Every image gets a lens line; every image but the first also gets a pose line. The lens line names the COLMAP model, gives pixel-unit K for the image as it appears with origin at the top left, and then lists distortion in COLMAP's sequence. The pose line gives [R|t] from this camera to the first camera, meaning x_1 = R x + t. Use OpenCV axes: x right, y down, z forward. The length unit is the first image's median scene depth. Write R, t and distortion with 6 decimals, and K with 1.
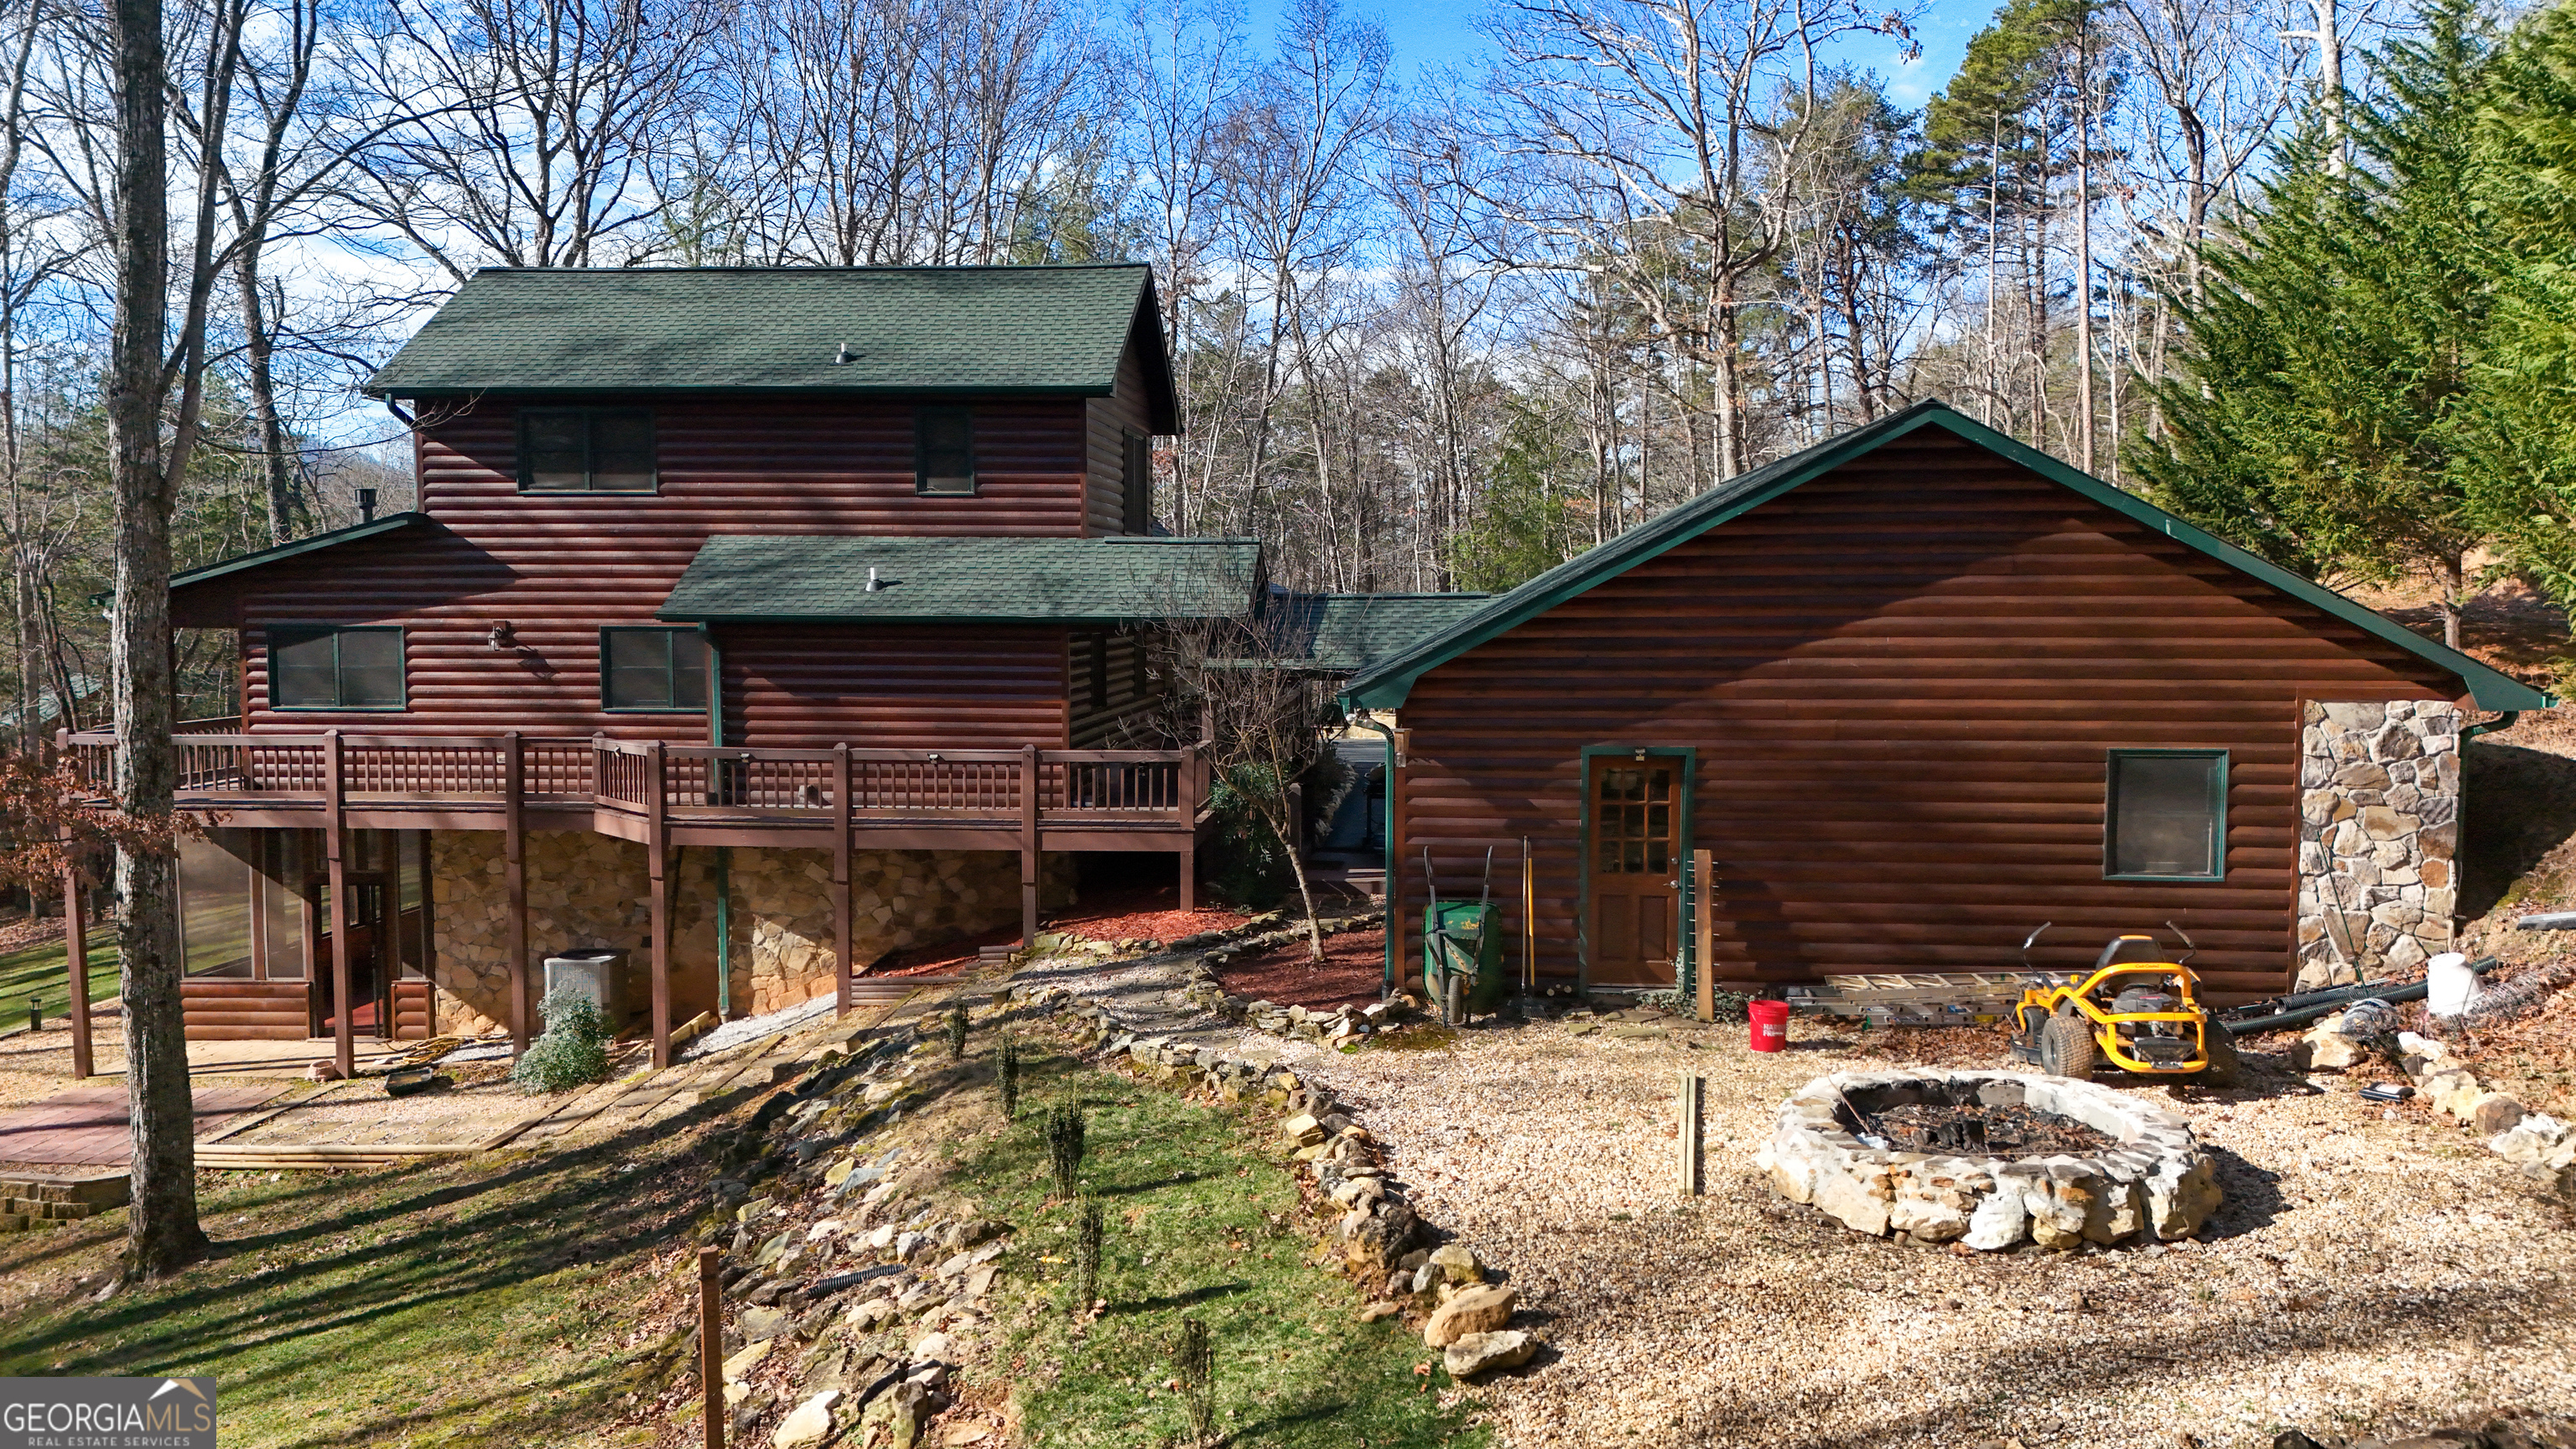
lens RADIAL K [[1873.2, 0, 1288.0], [0, 1873.2, 724.5], [0, 0, 1]] dist [0.058250, -0.010926]
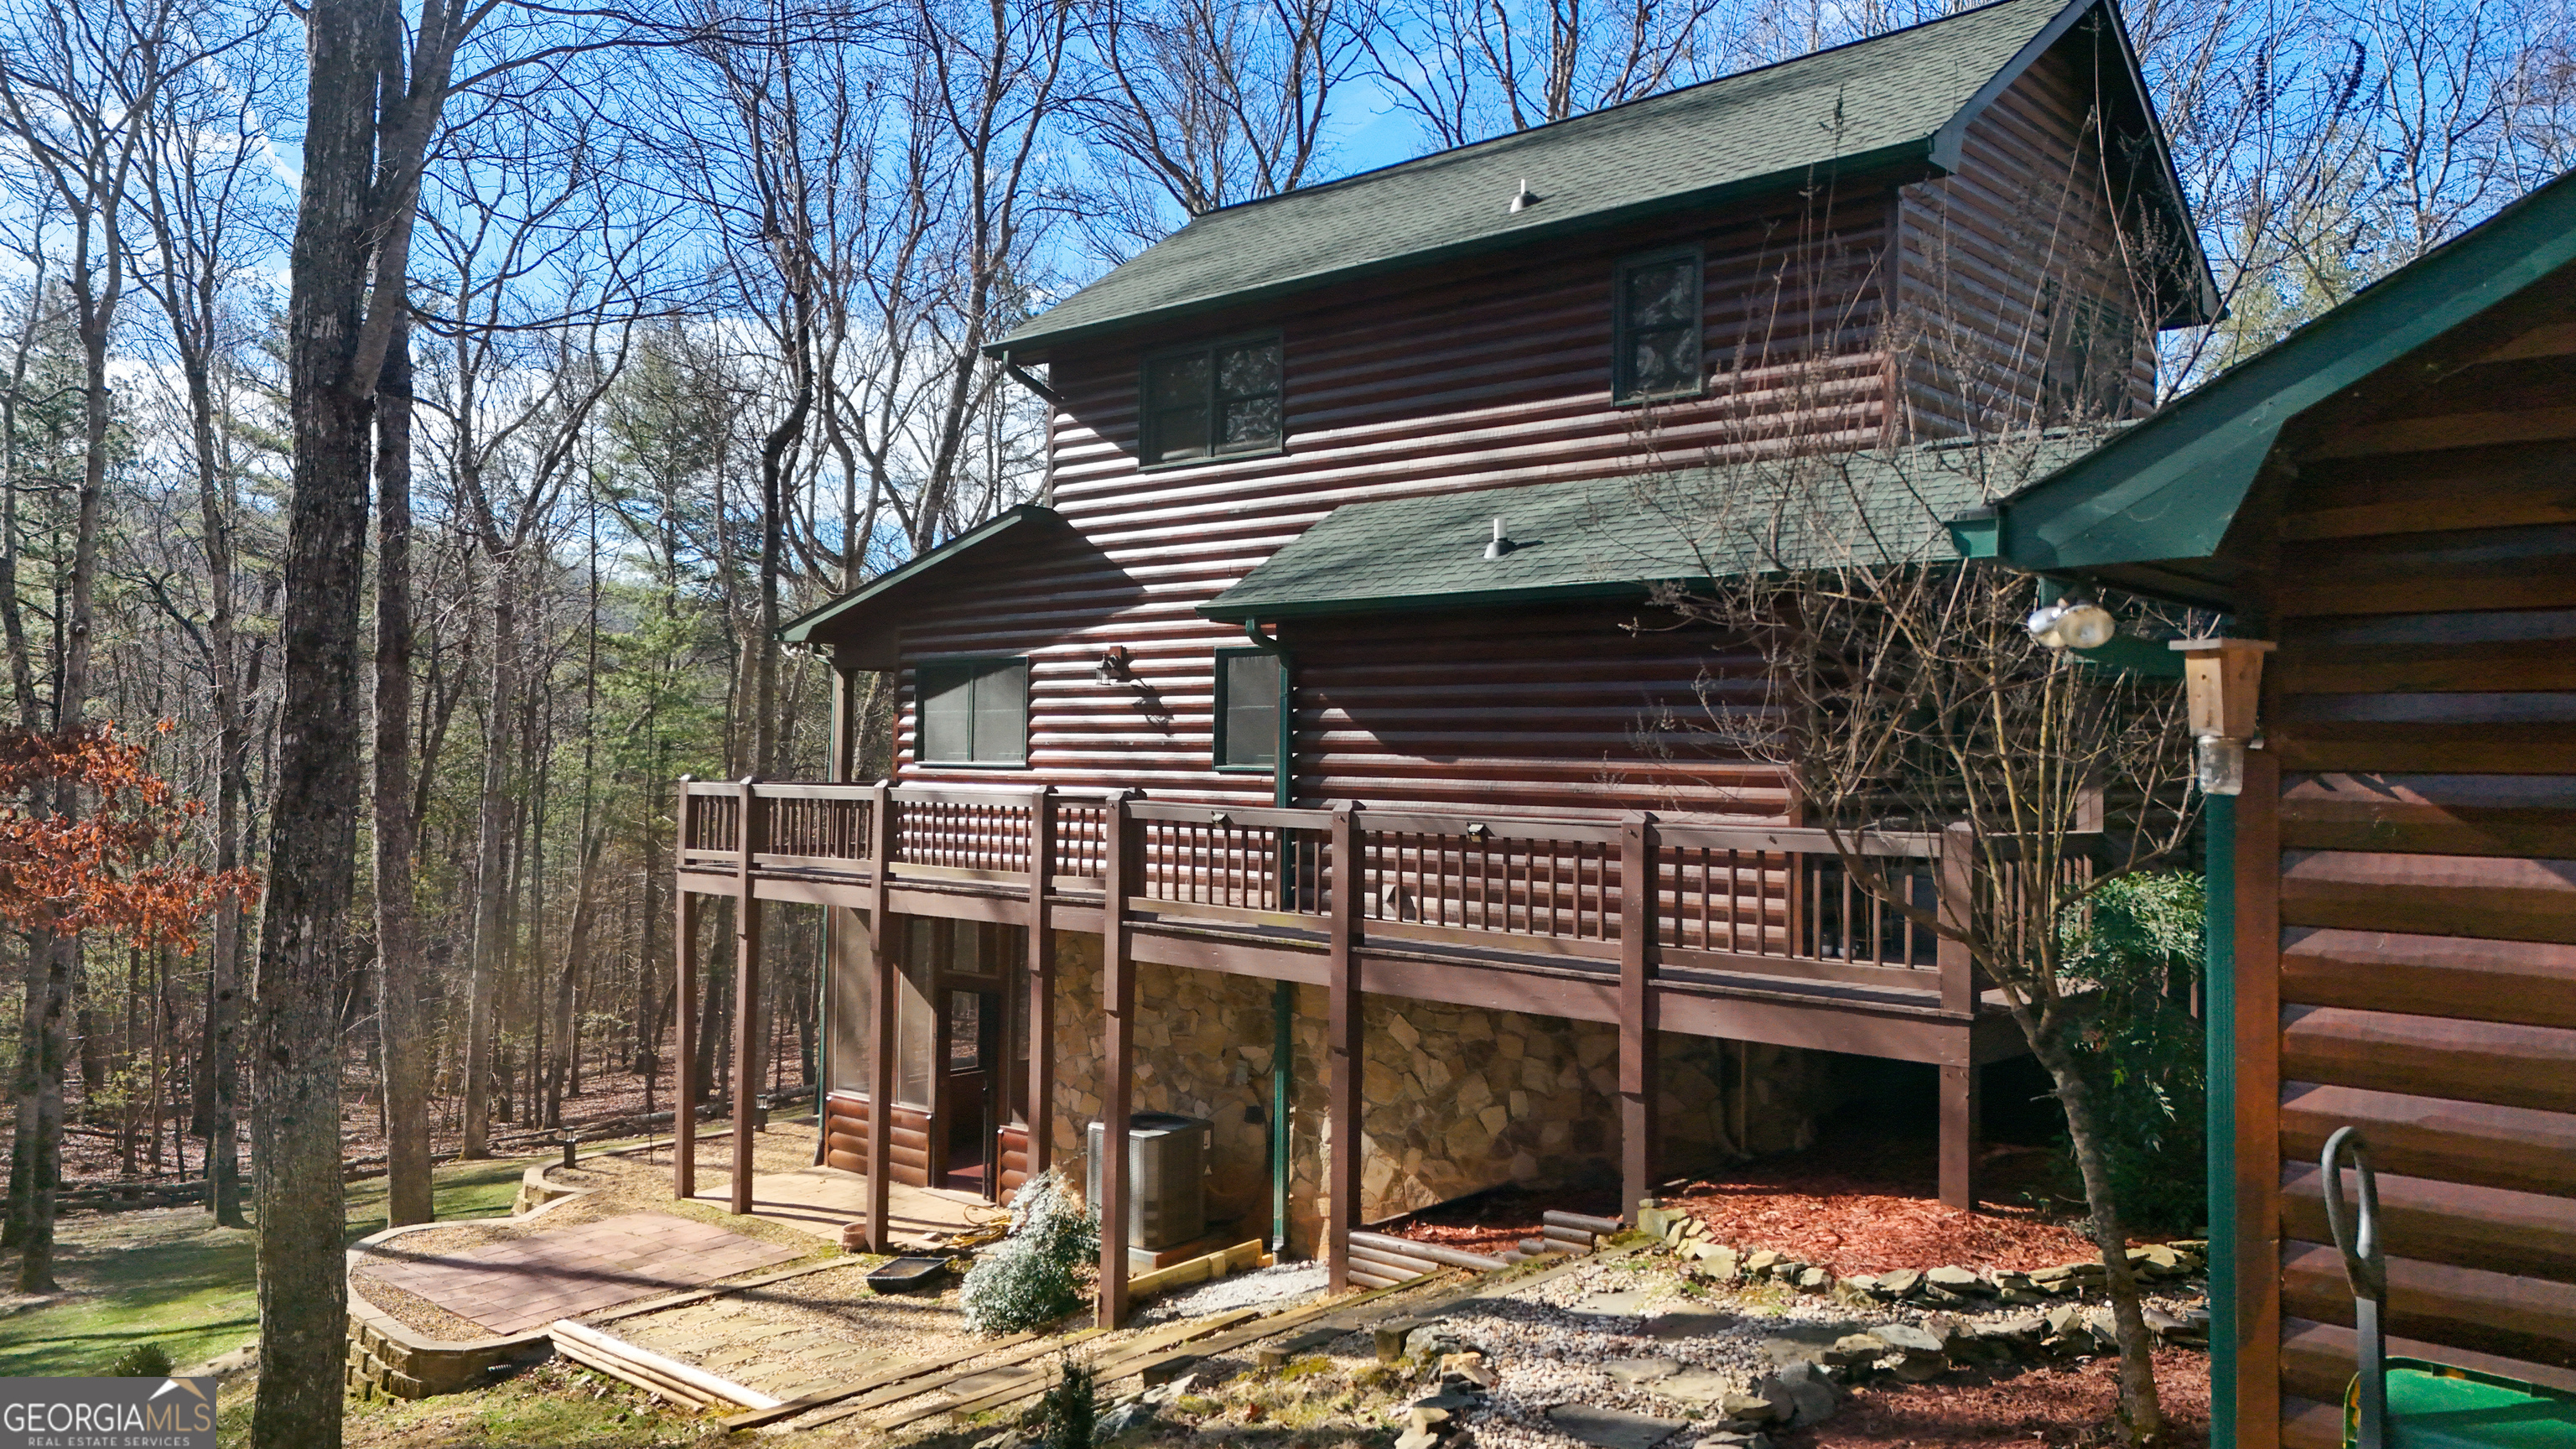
lens RADIAL K [[1873.2, 0, 1288.0], [0, 1873.2, 724.5], [0, 0, 1]] dist [0.058250, -0.010926]
pose [[0.808273, 0.000420, -0.588808, 0.066863], [-0.048336, 0.996672, -0.065641, 0.020569], [0.586821, 0.081516, 0.805603, 0.457071]]
